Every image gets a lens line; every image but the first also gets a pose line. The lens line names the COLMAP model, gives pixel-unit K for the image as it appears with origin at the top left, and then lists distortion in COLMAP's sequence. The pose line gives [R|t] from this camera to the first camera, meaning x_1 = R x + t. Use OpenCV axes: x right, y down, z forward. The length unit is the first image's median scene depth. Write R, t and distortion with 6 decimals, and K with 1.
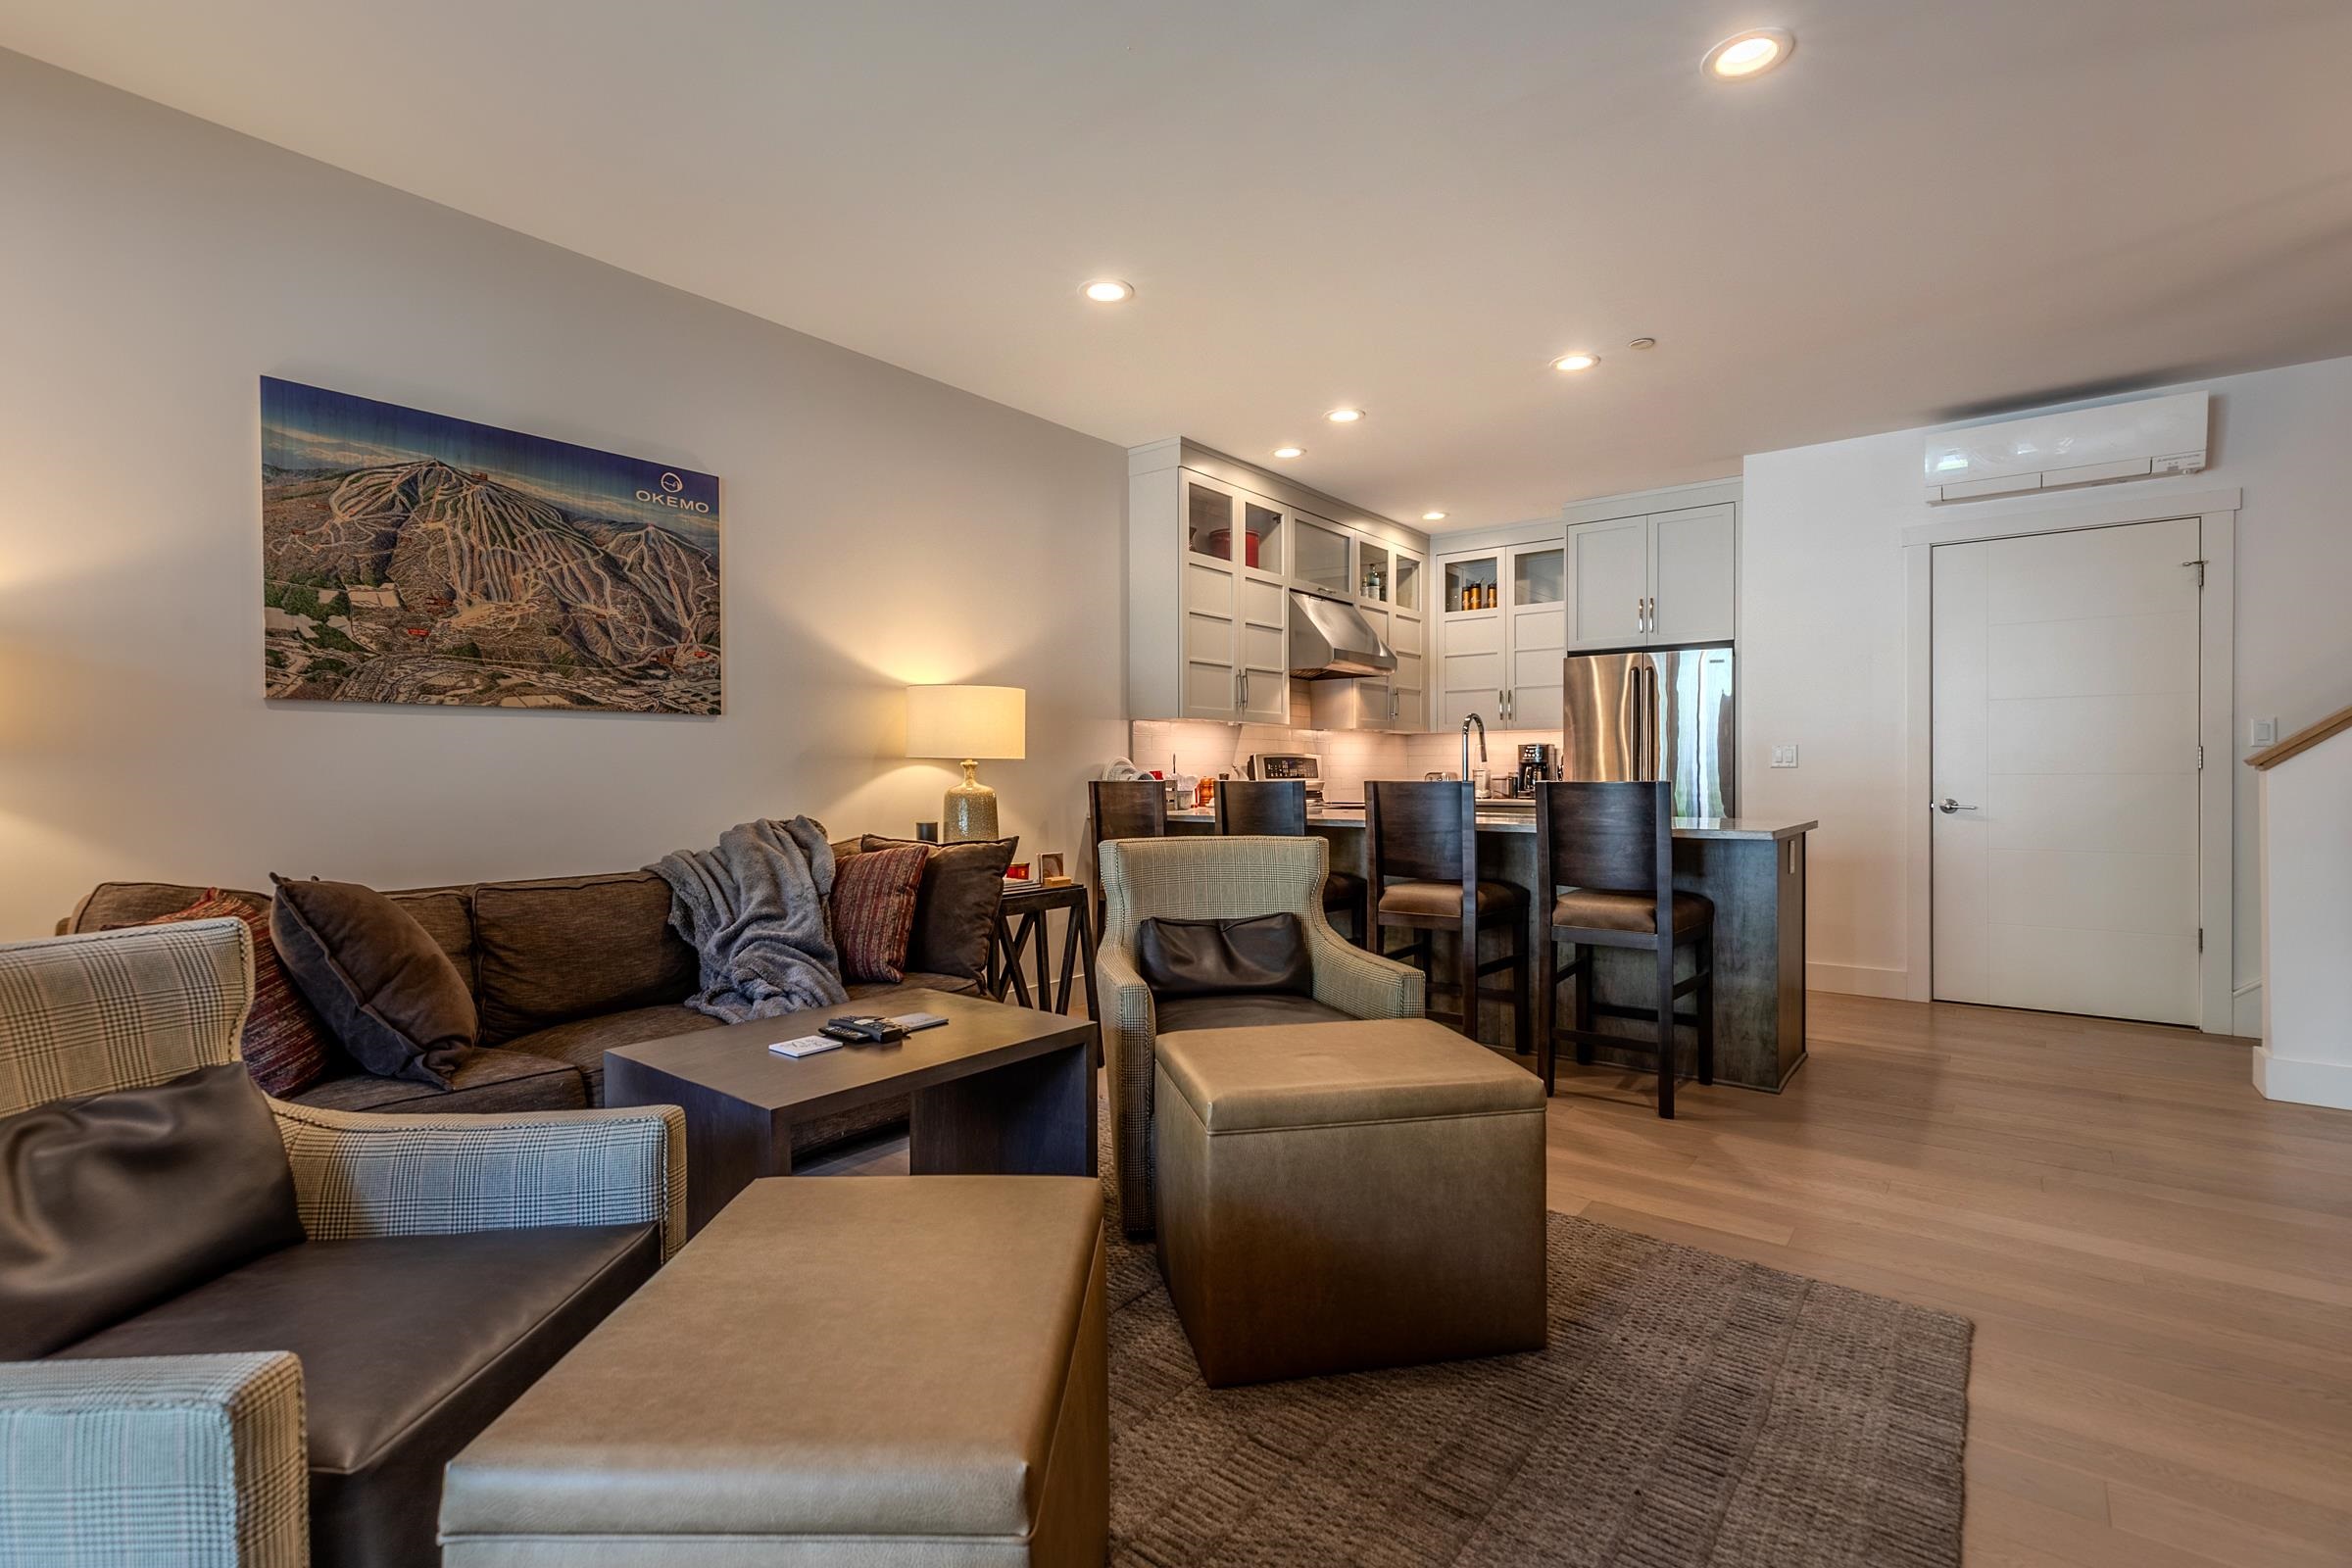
lens RADIAL K [[1046.4, 0, 1167.4], [0, 1046.4, 773.1], [0, 0, 1]] dist [0.016438, 0.000037]
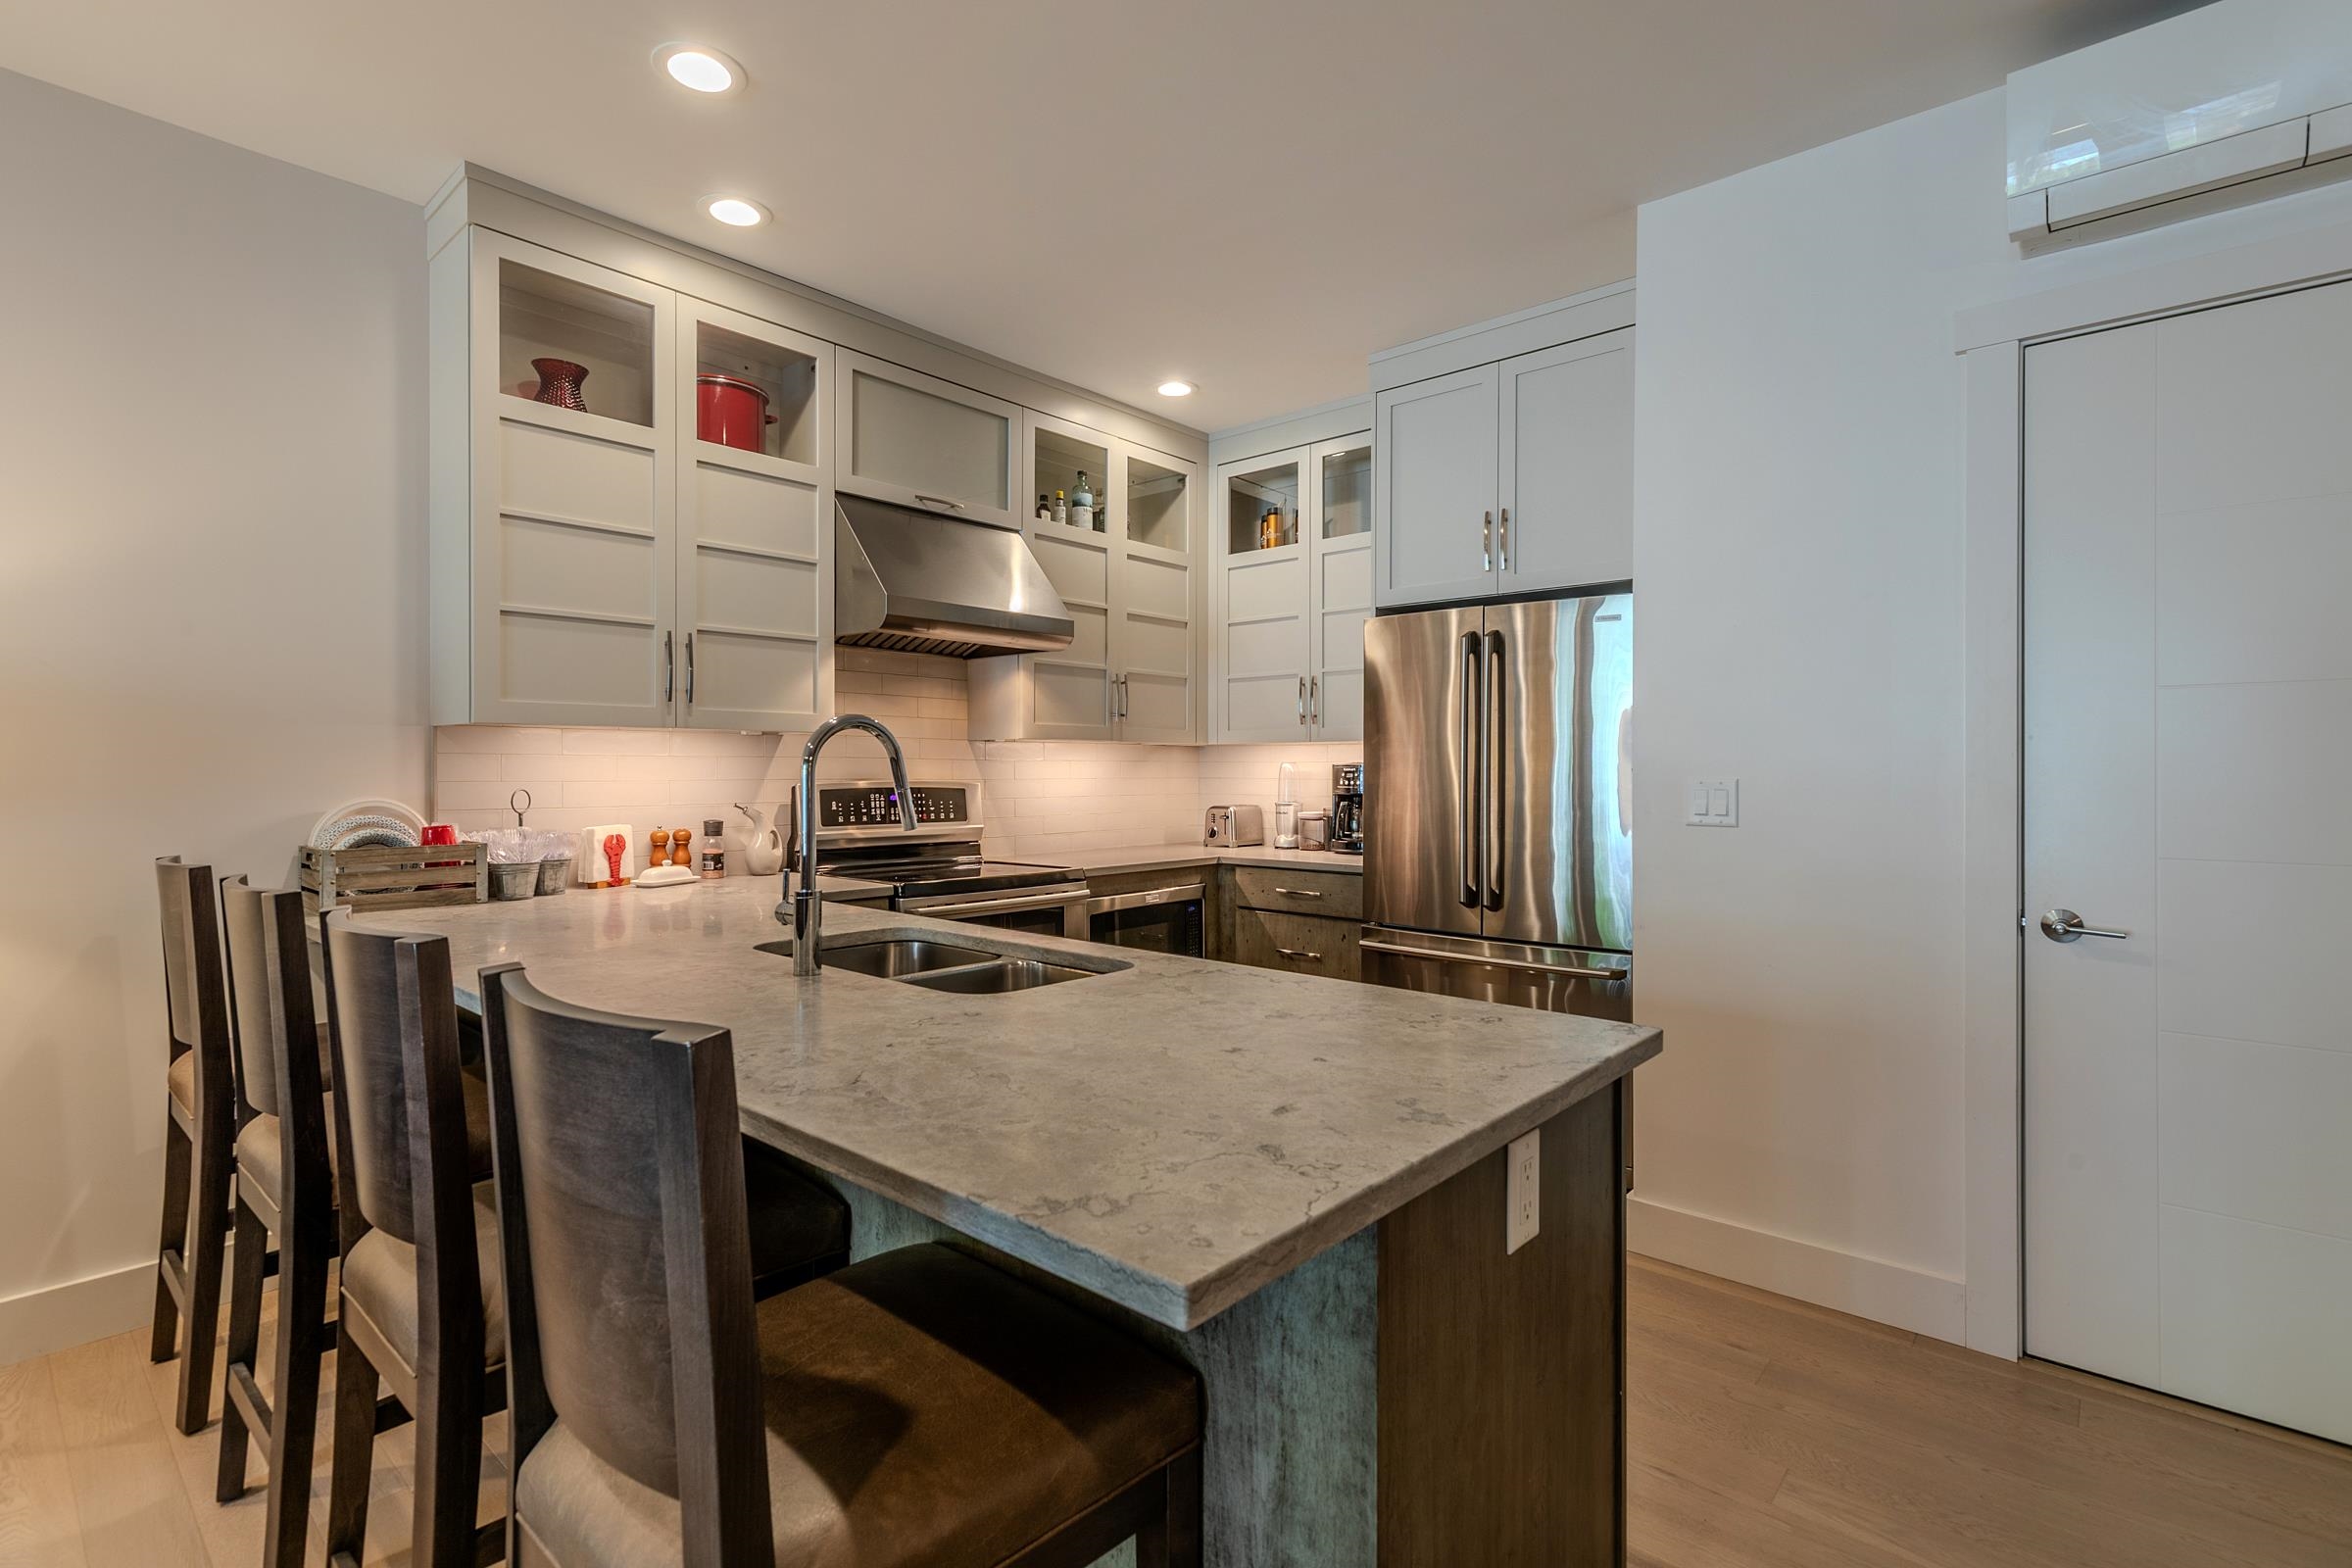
lens RADIAL K [[1038.1, 0, 1171.2], [0, 1038.1, 769.1], [0, 0, 1]] dist [0.008441, 0.000375]
pose [[0.997785, 0.005567, -0.066283, 0.360940], [-0.005837, 0.999975, -0.003889, -0.028196], [0.066260, 0.004267, 0.997793, 0.490365]]
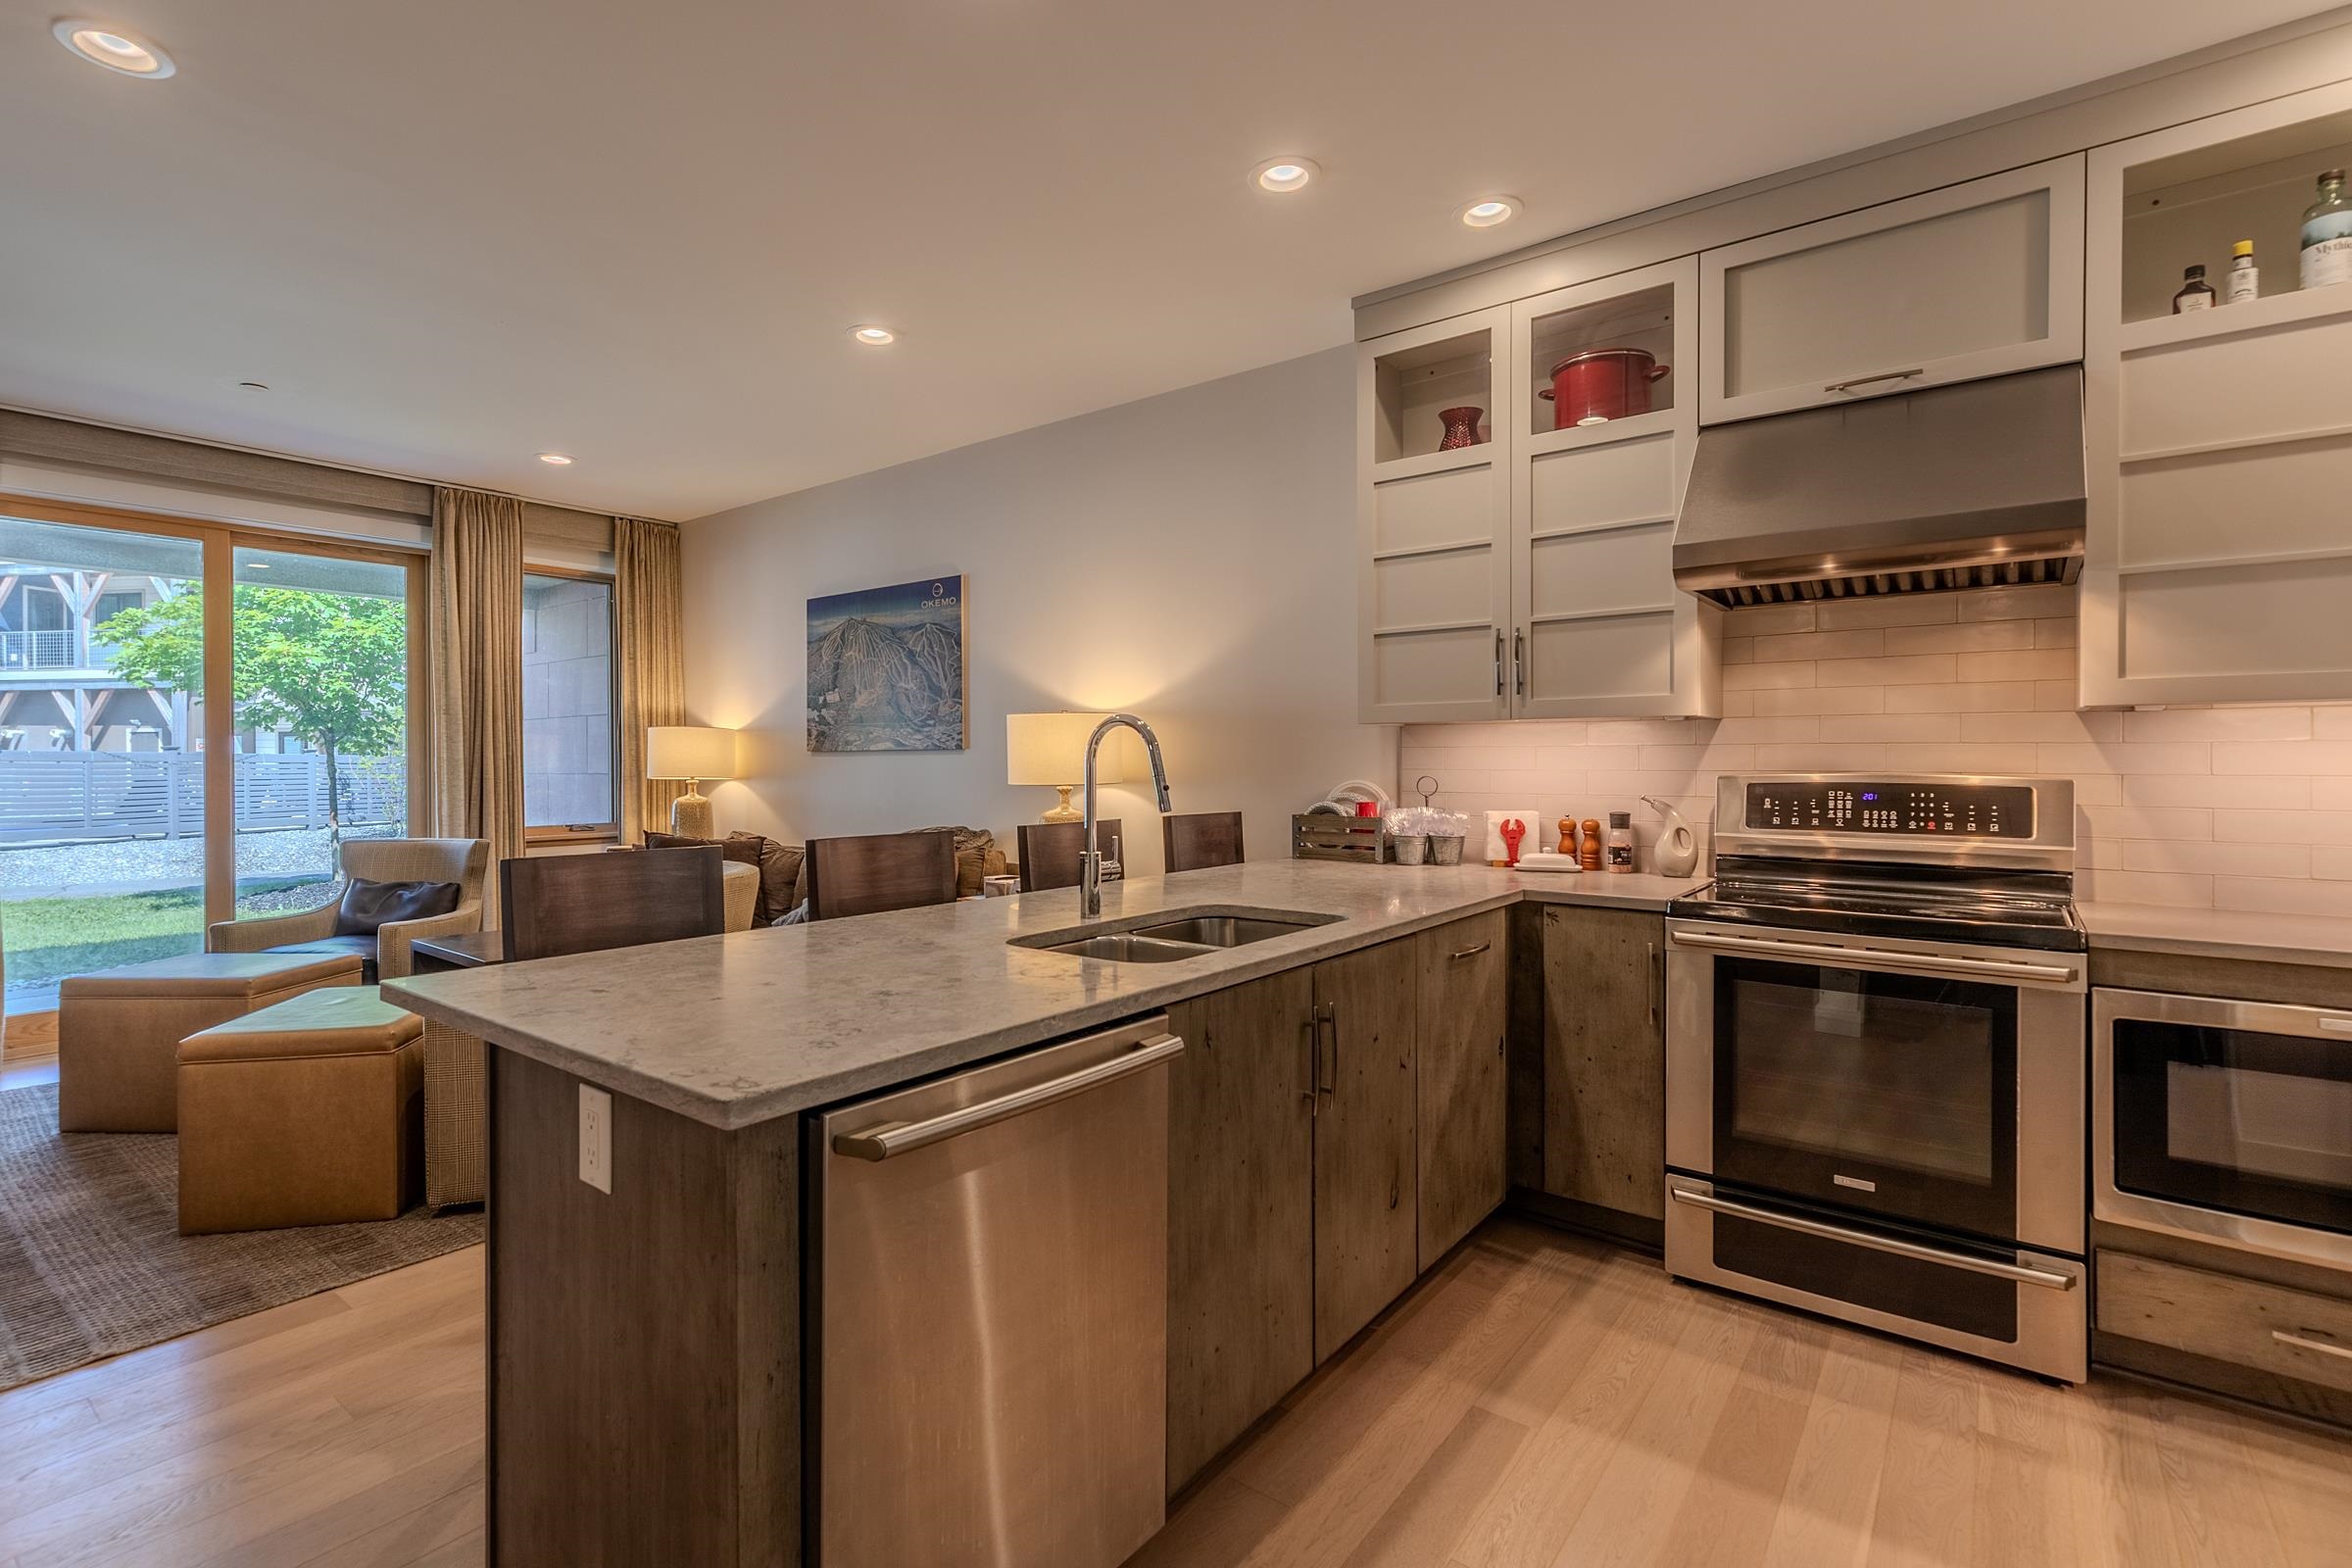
lens RADIAL K [[1093.8, 0, 1180.5], [0, 1093.8, 761.0], [0, 0, 1]] dist [0.004452, 0.000623]
pose [[0.025530, 0.005982, -0.999656, 0.653336], [-0.000442, 0.999982, 0.005973, -0.031210], [0.999674, 0.000289, 0.025532, 0.811754]]
